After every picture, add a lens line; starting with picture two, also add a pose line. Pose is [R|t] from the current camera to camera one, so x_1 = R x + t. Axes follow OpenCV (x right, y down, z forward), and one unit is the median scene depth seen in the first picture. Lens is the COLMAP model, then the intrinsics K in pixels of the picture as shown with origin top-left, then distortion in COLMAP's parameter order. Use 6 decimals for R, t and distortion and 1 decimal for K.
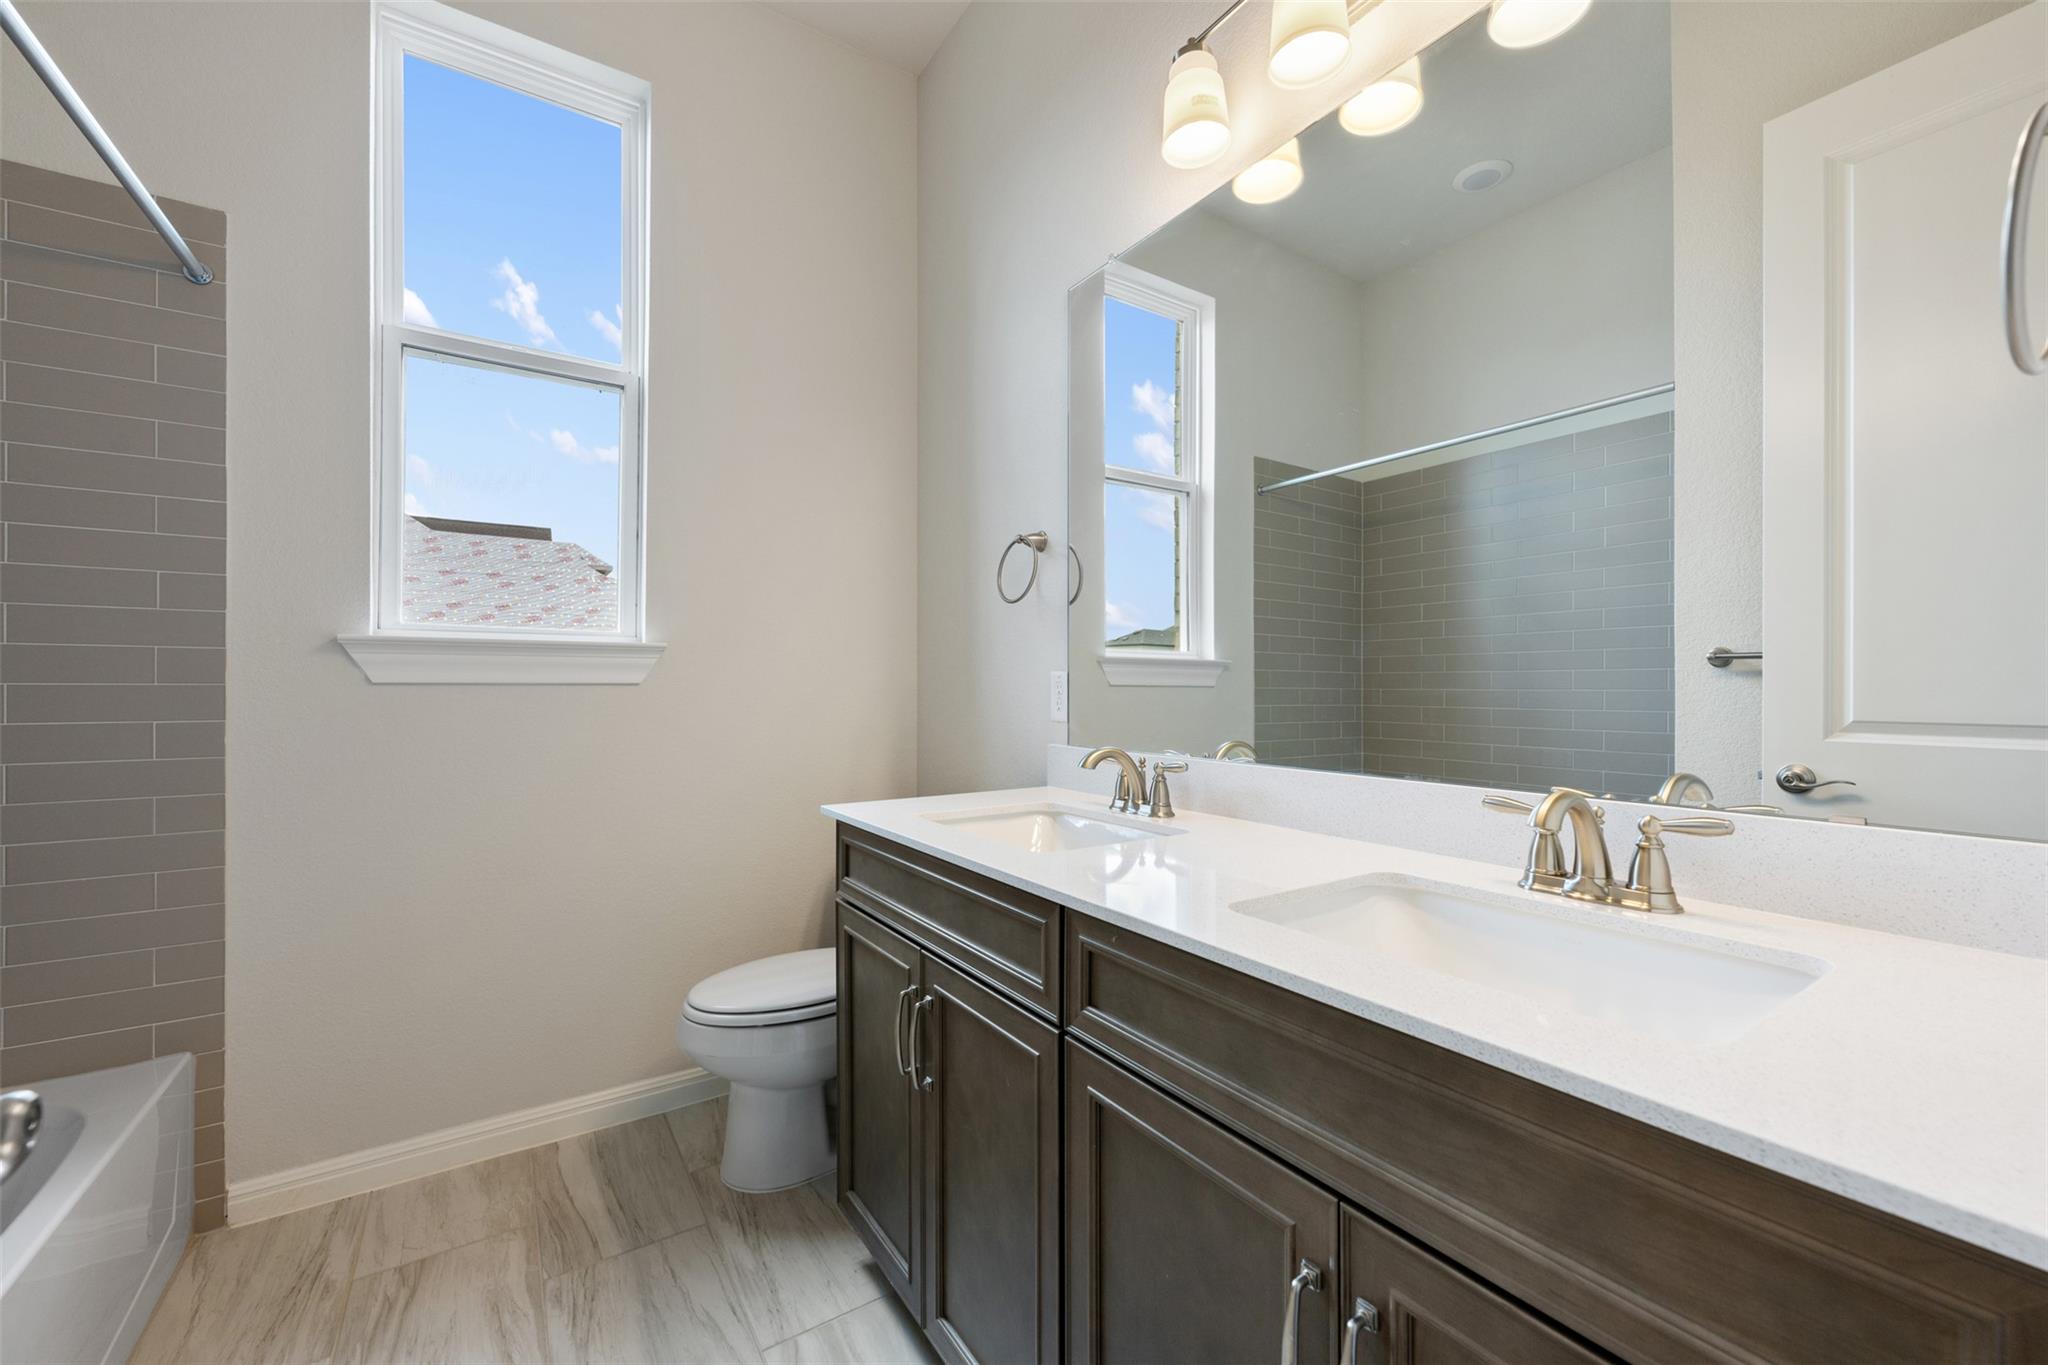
lens RADIAL K [[810.8, 0, 1018.6], [0, 810.8, 687.0], [0, 0, 1]] dist [-0.001725, 0.000299]
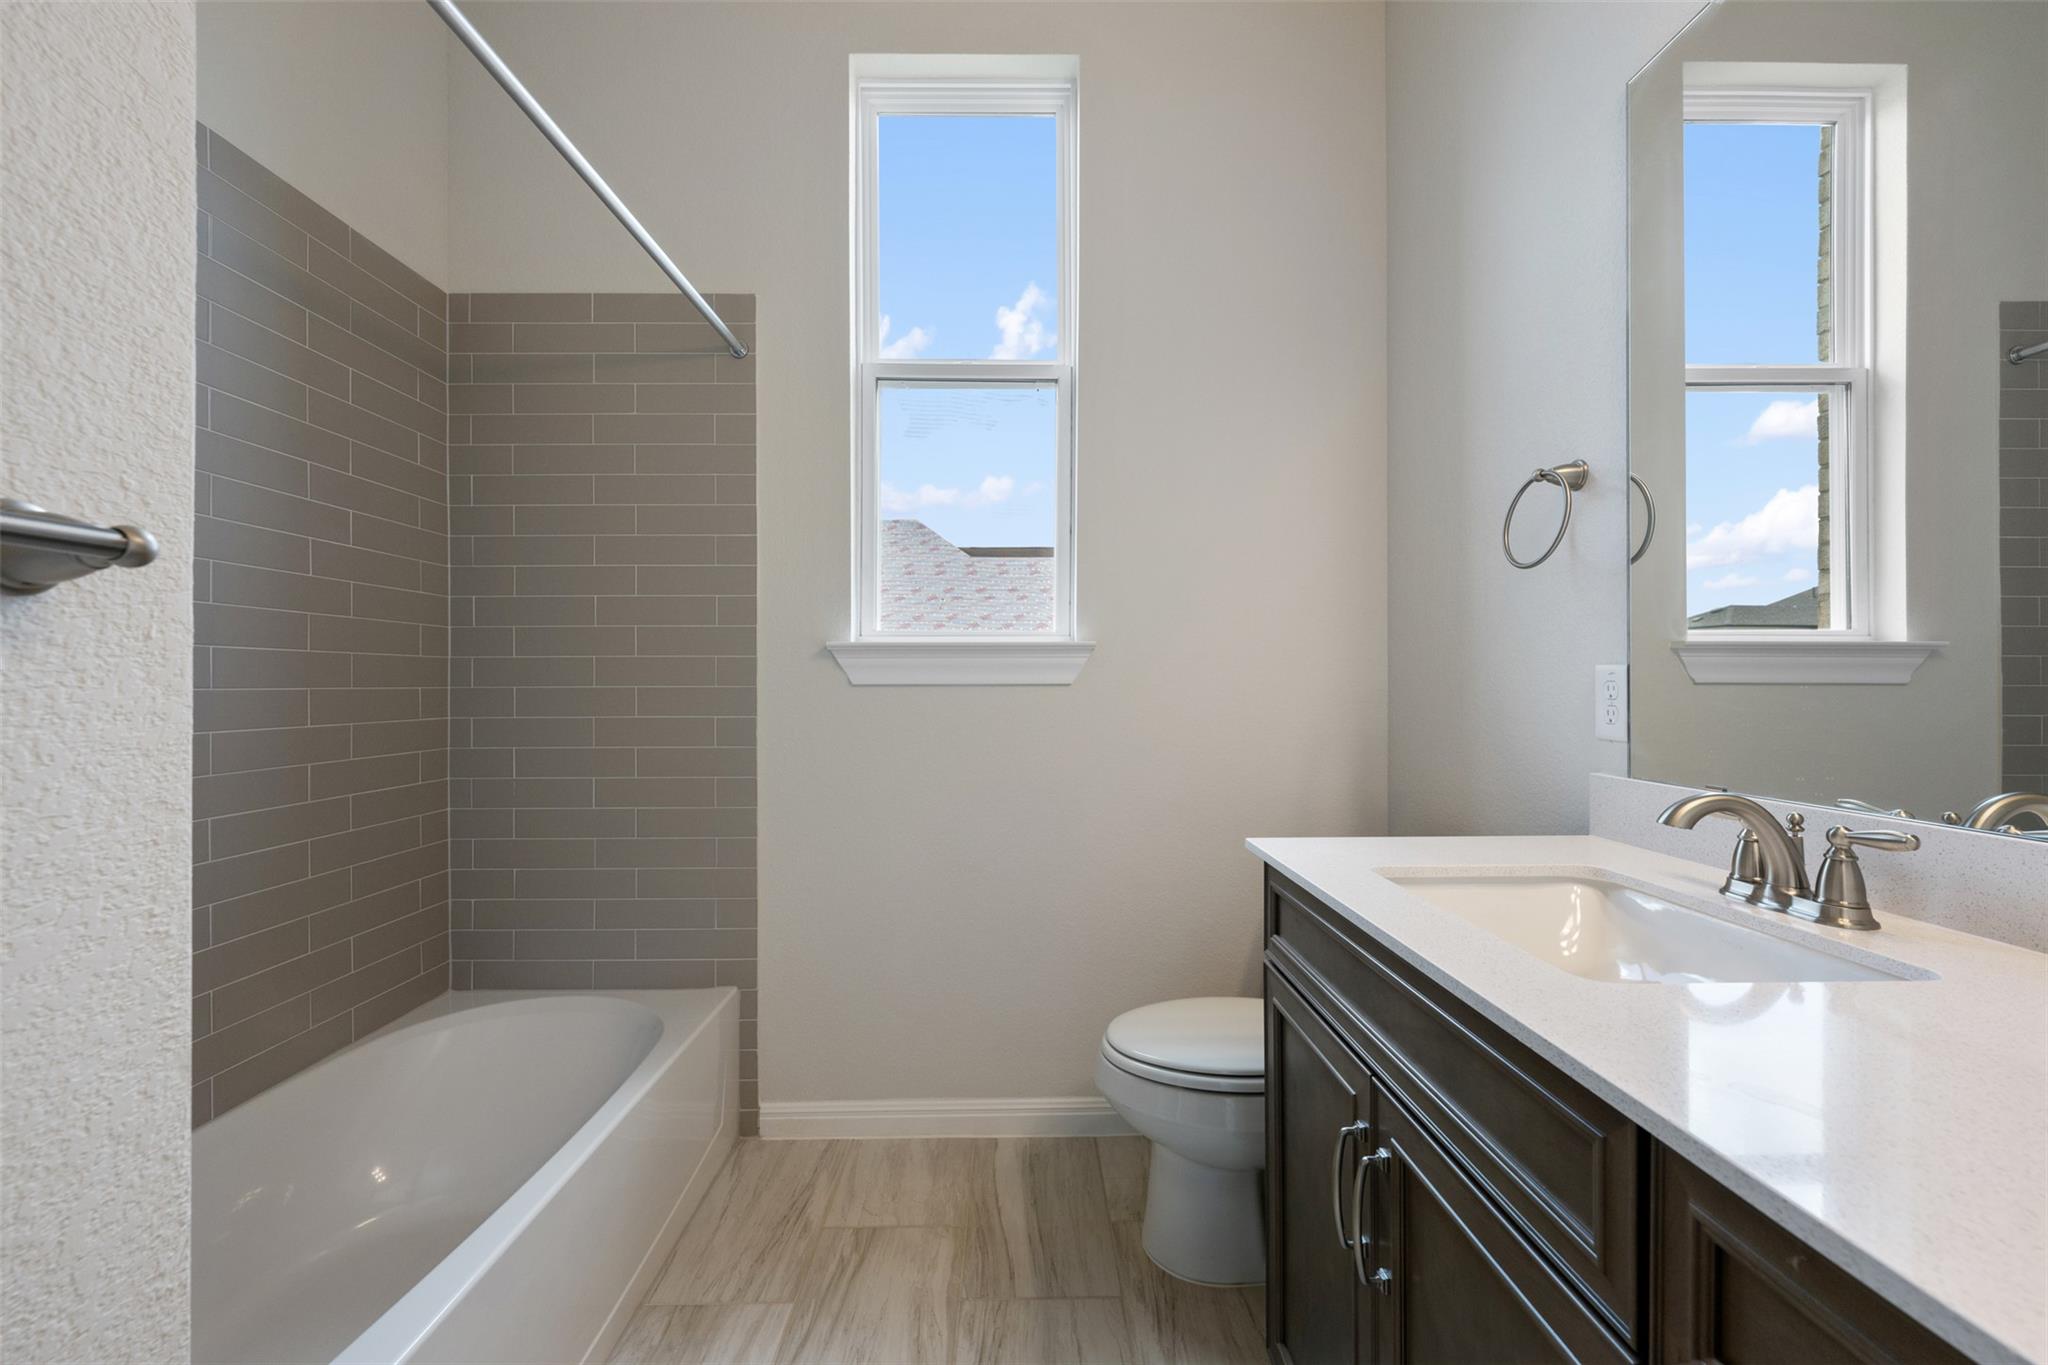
lens RADIAL K [[810.8, 0, 1019.2], [0, 810.8, 684.7], [0, 0, 1]] dist [-0.001725, 0.000299]
pose [[0.842645, -0.002330, -0.538464, -0.001463], [0.003343, 0.999994, 0.000904, -0.005902], [0.538459, -0.002562, 0.842648, 0.196138]]
